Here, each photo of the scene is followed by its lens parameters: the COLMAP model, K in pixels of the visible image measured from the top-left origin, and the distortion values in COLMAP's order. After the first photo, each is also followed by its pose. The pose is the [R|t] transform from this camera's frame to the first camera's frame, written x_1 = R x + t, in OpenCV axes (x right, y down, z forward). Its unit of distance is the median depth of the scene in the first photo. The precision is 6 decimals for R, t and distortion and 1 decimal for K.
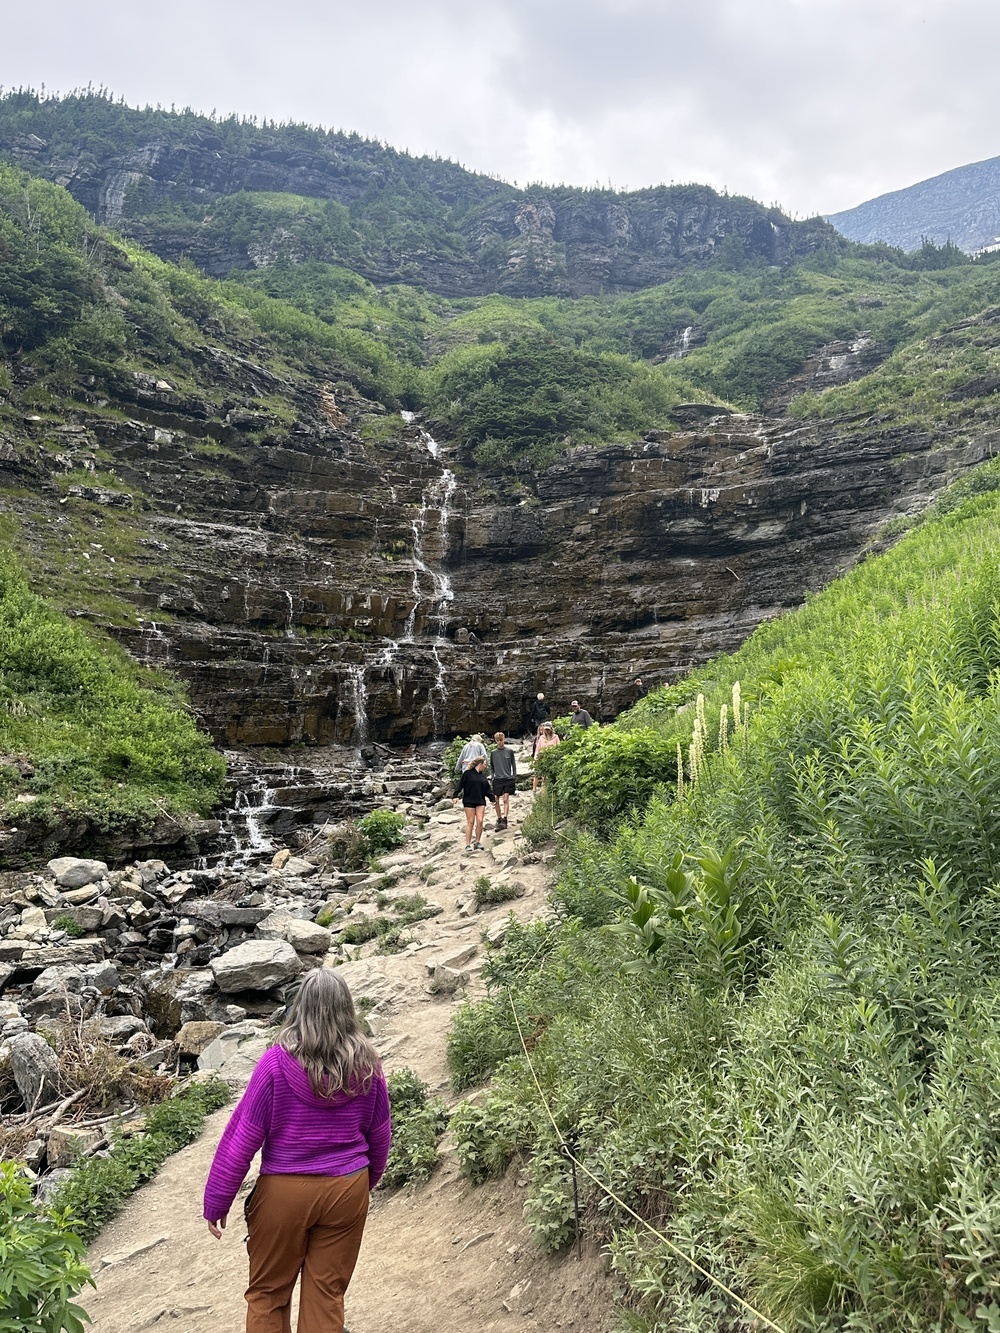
lens RADIAL K [[1190.8, 0, 536.8], [0, 1190.8, 708.8], [0, 0, 1]] dist [0.030414, -0.074437]
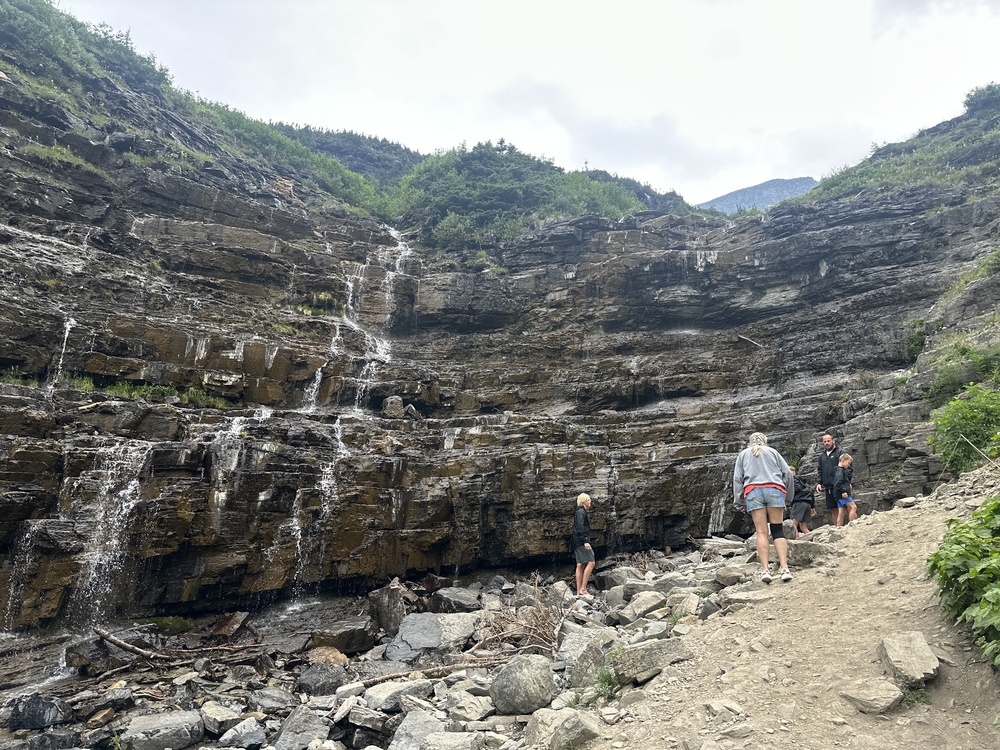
lens RADIAL K [[709.2, 0, 498.8], [0, 709.2, 374.1], [0, 0, 1]] dist [0.052785, -0.019037]
pose [[0.999996, -0.002646, 0.000714, -0.003663], [0.002730, 0.984493, -0.175402, -0.009012], [-0.000239, 0.175403, 0.984497, 0.549512]]
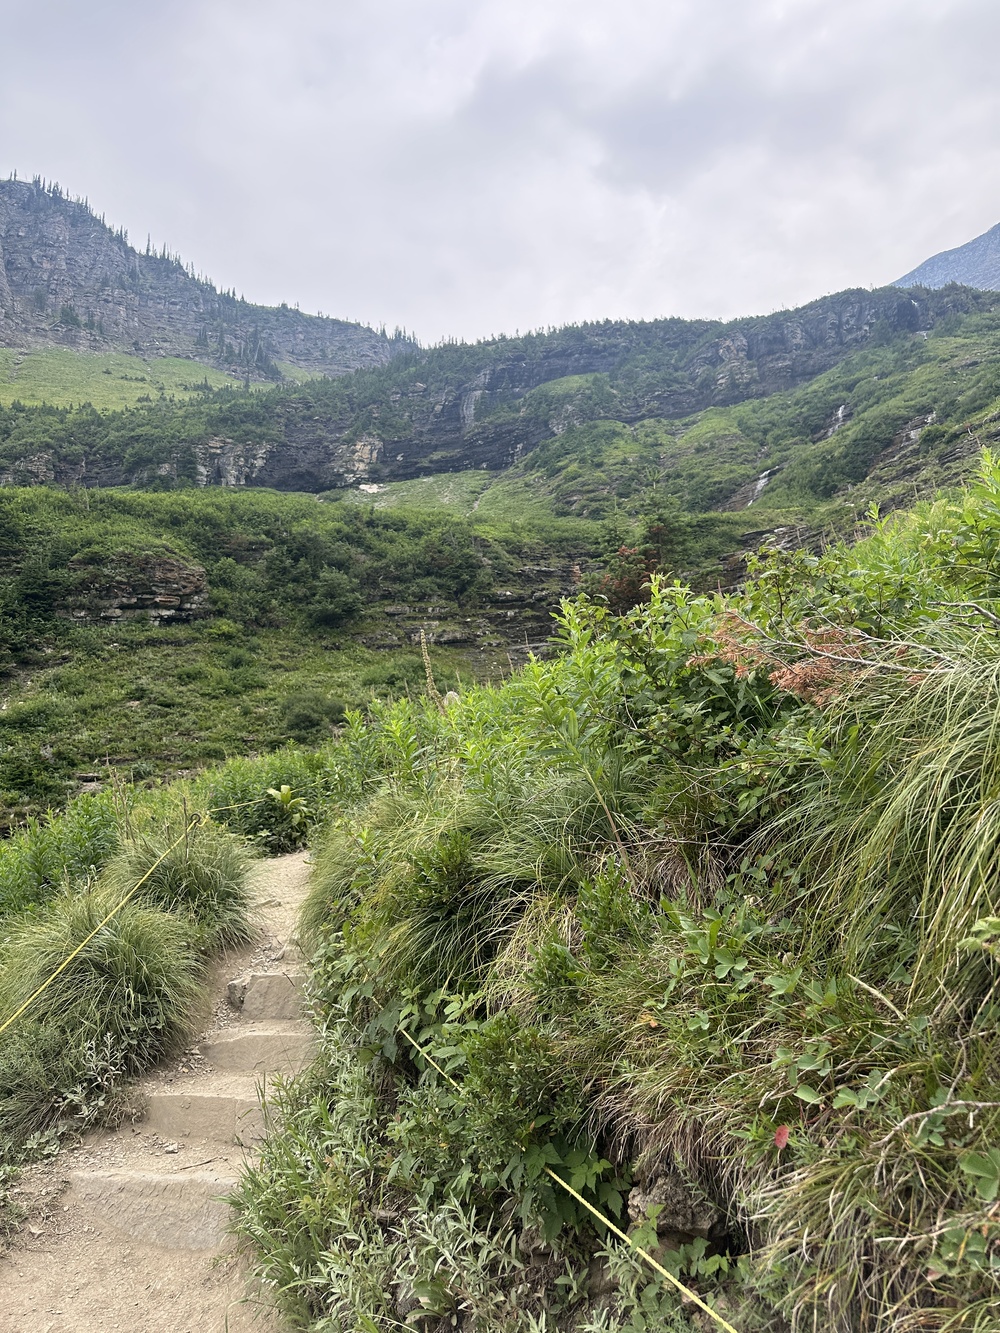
lens RADIAL K [[945.4, 0, 498.4], [0, 945.4, 669.1], [0, 0, 1]] dist [0.052785, -0.019037]
pose [[0.928769, -0.146125, -0.340640, 0.330501], [0.136865, 0.989266, -0.051200, 0.002099], [0.344465, 0.000931, 0.938799, -0.905774]]
